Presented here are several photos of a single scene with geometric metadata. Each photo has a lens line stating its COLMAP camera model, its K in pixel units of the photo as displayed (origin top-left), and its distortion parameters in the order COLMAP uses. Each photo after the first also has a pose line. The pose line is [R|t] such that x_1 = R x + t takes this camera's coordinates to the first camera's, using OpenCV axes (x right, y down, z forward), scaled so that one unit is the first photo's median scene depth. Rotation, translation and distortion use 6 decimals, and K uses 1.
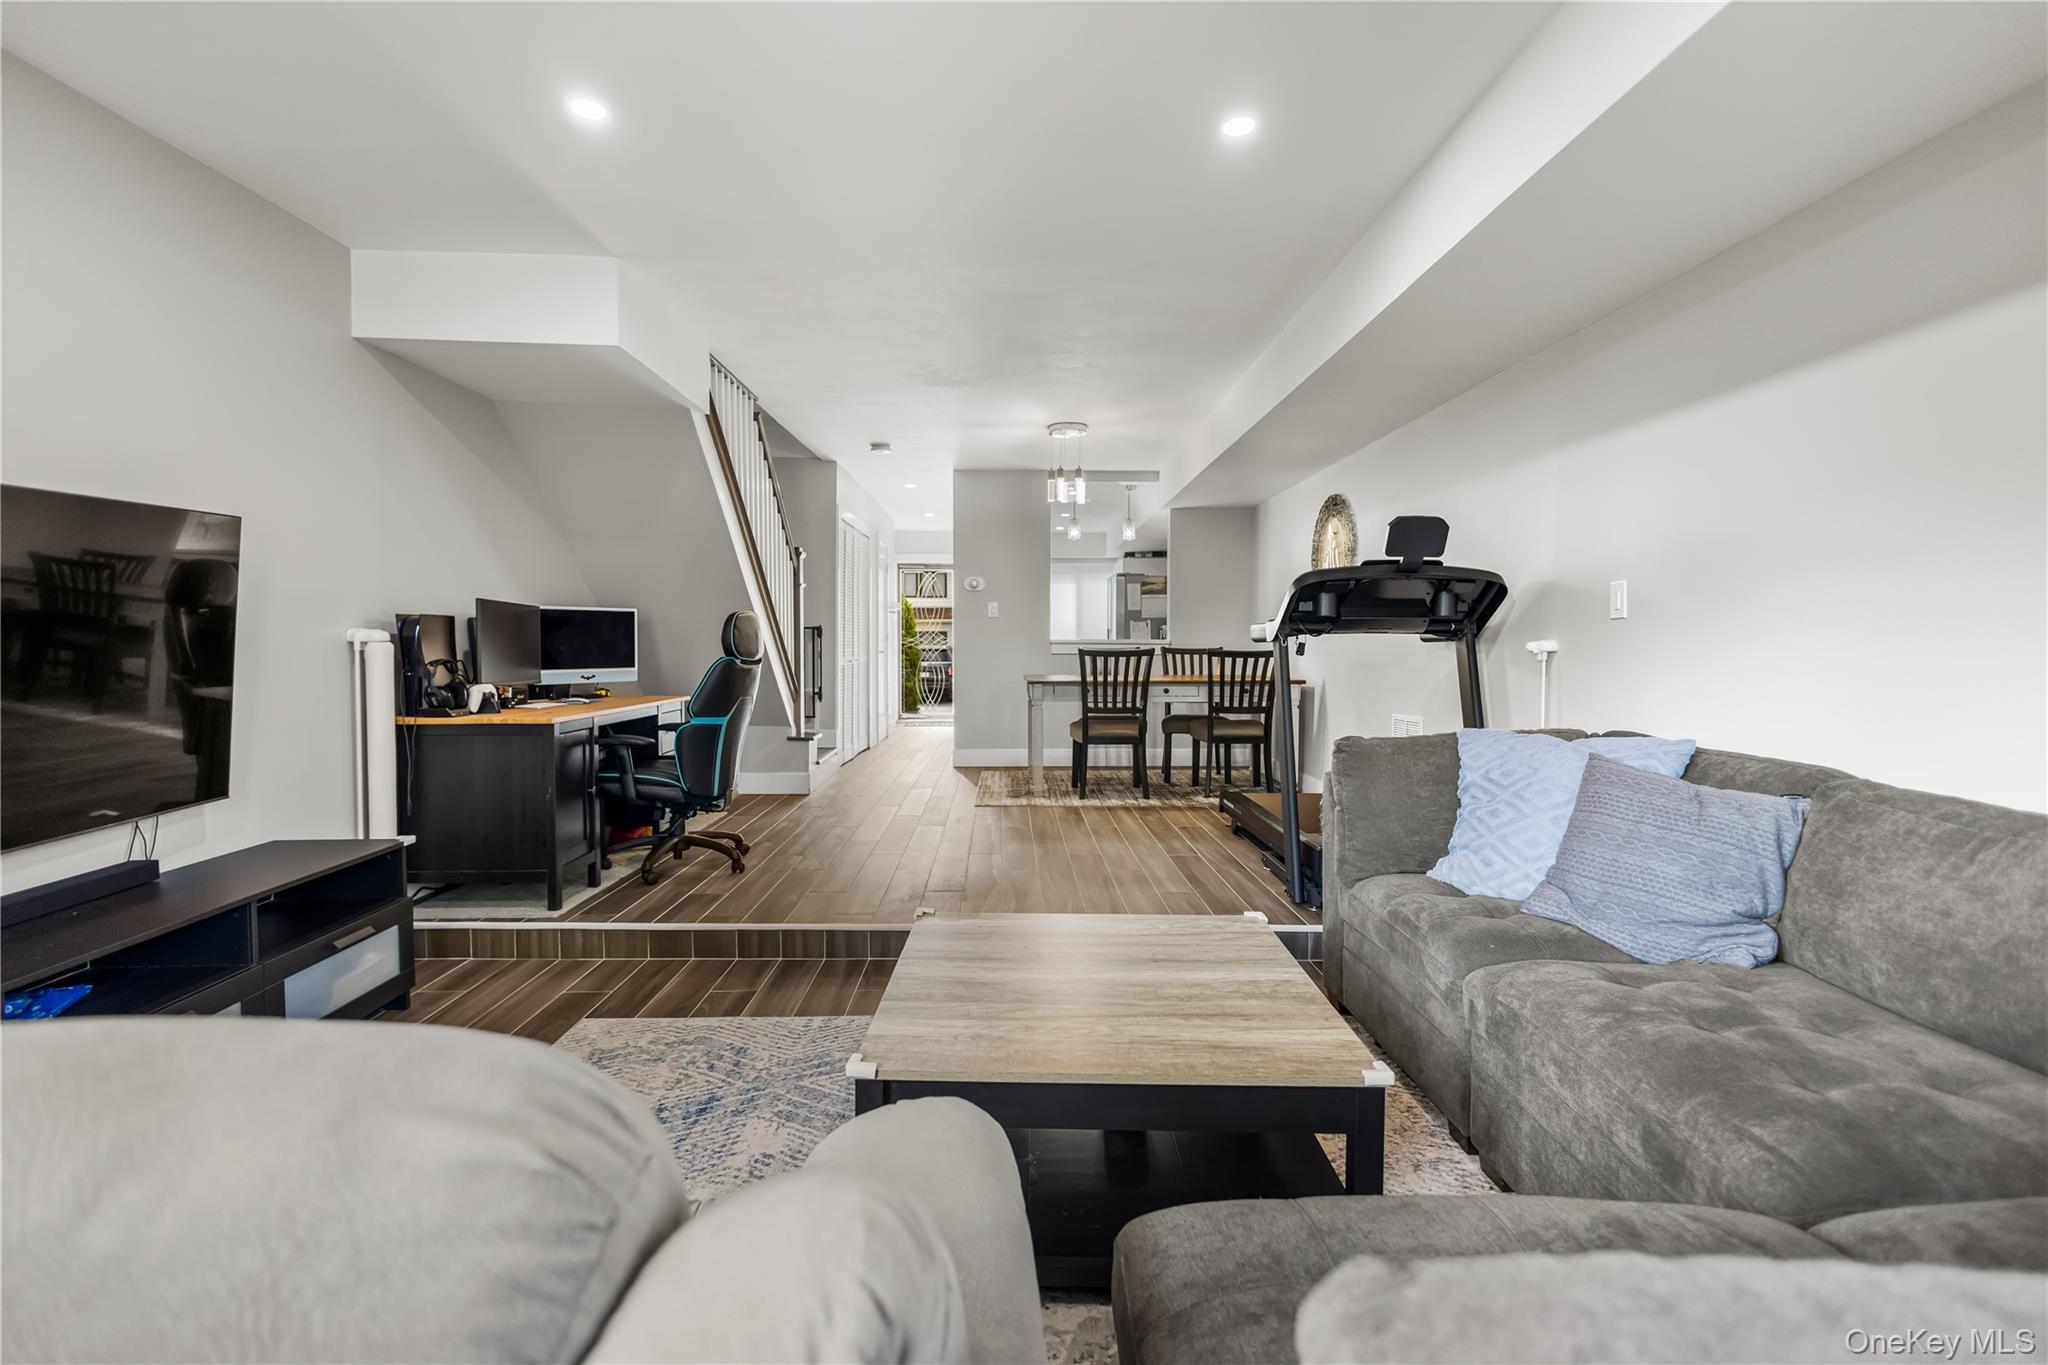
lens RADIAL K [[946.8, 0, 1038.9], [0, 946.8, 677.8], [0, 0, 1]] dist [0.008788, -0.000046]
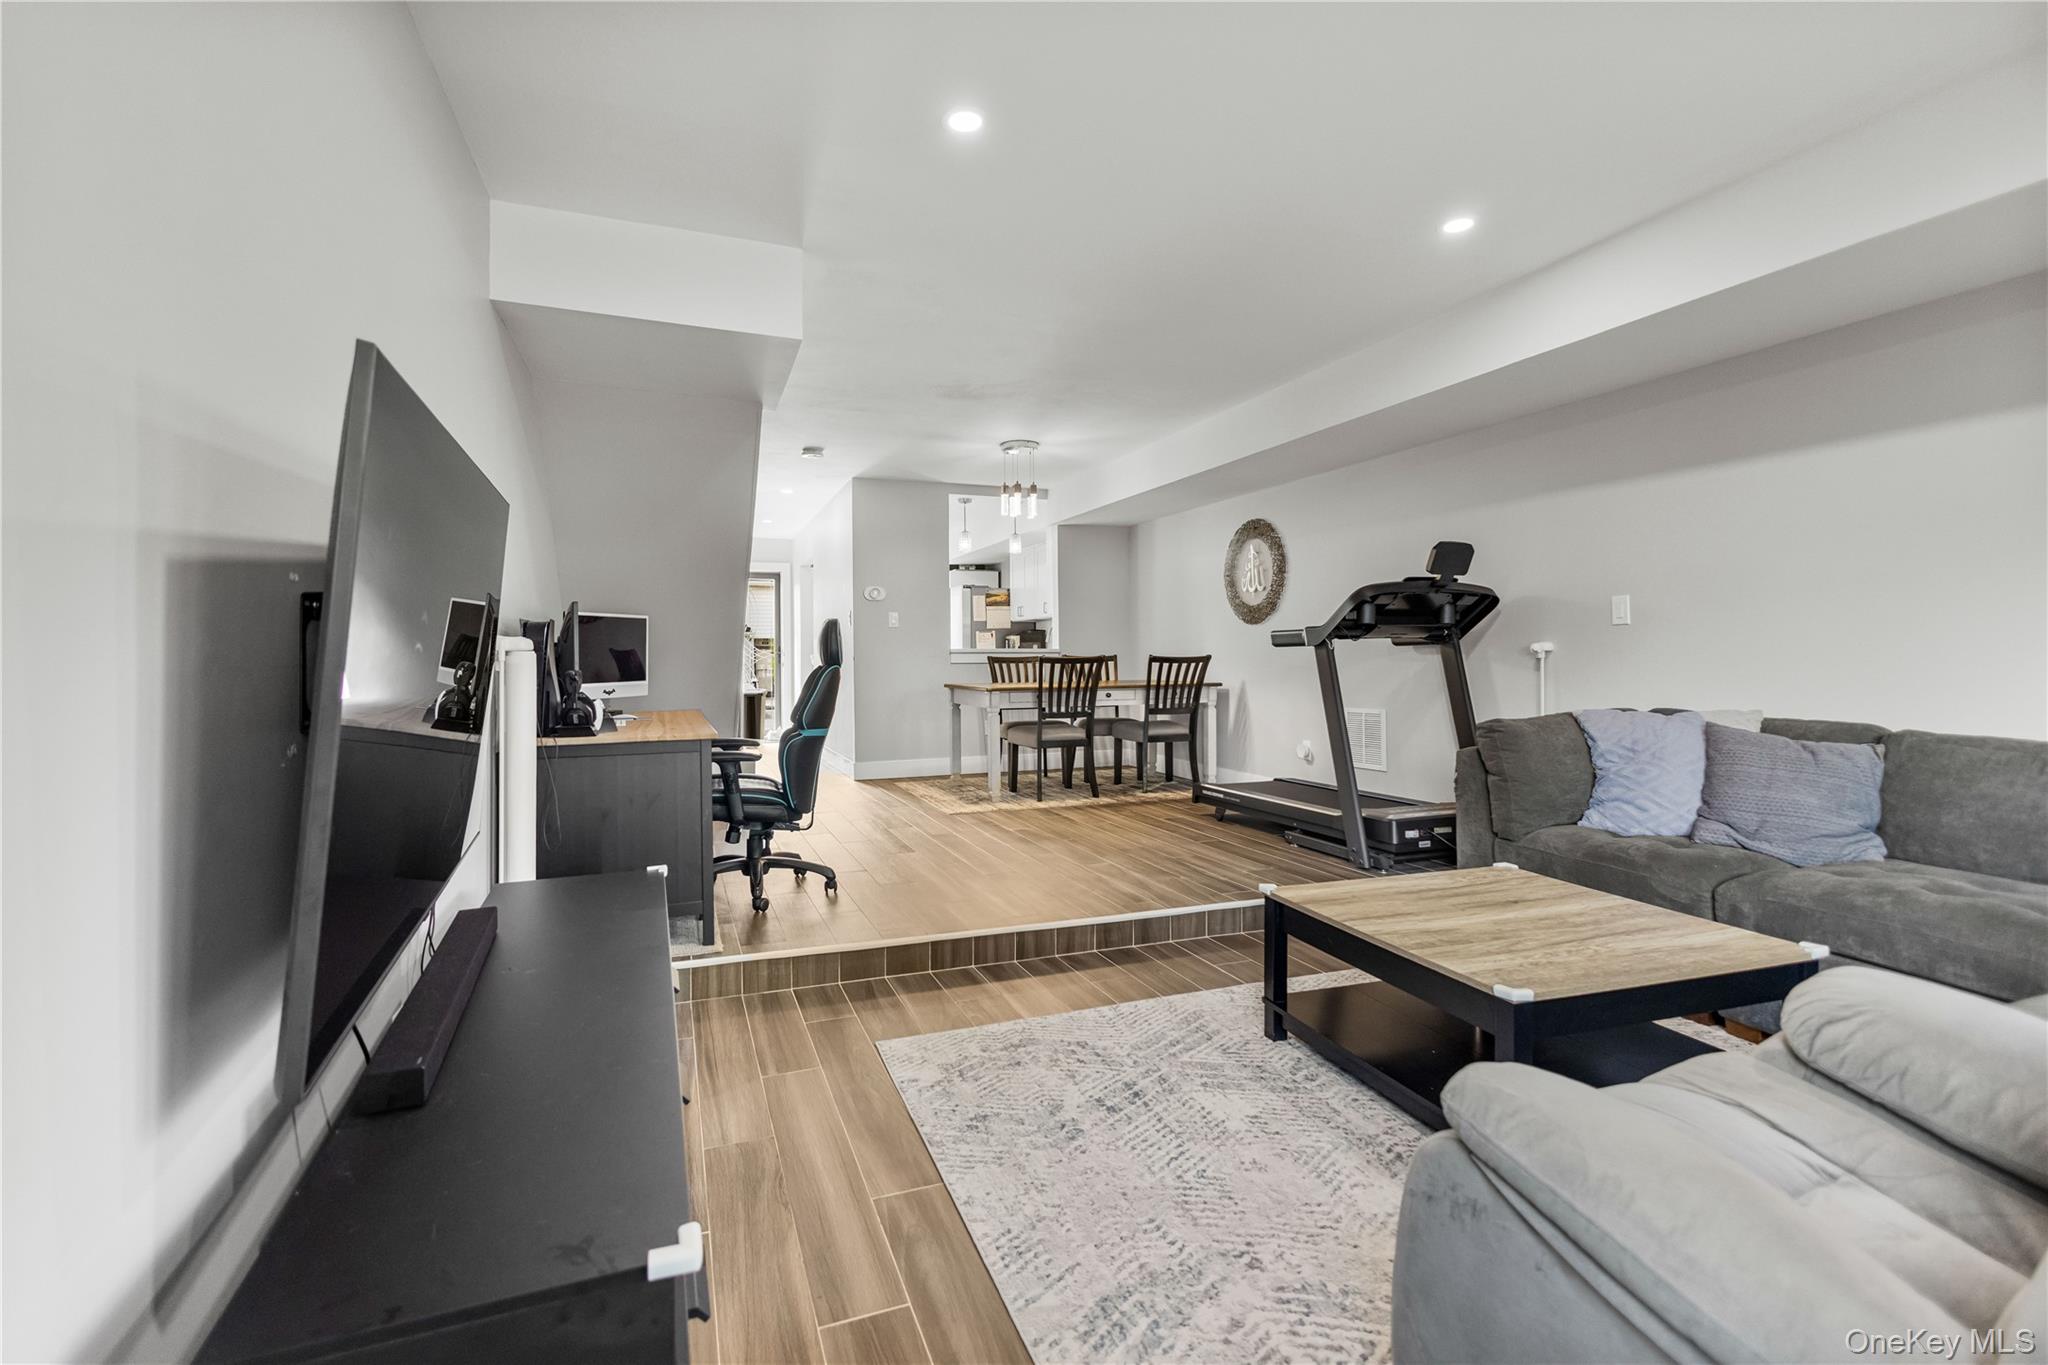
lens RADIAL K [[946.8, 0, 1040.9], [0, 946.8, 662.4], [0, 0, 1]] dist [0.008788, -0.000046]
pose [[0.940914, -0.012423, 0.338417, -0.505213], [0.022631, 0.999400, -0.026234, 0.005243], [-0.337888, 0.032342, 0.940631, 0.028174]]
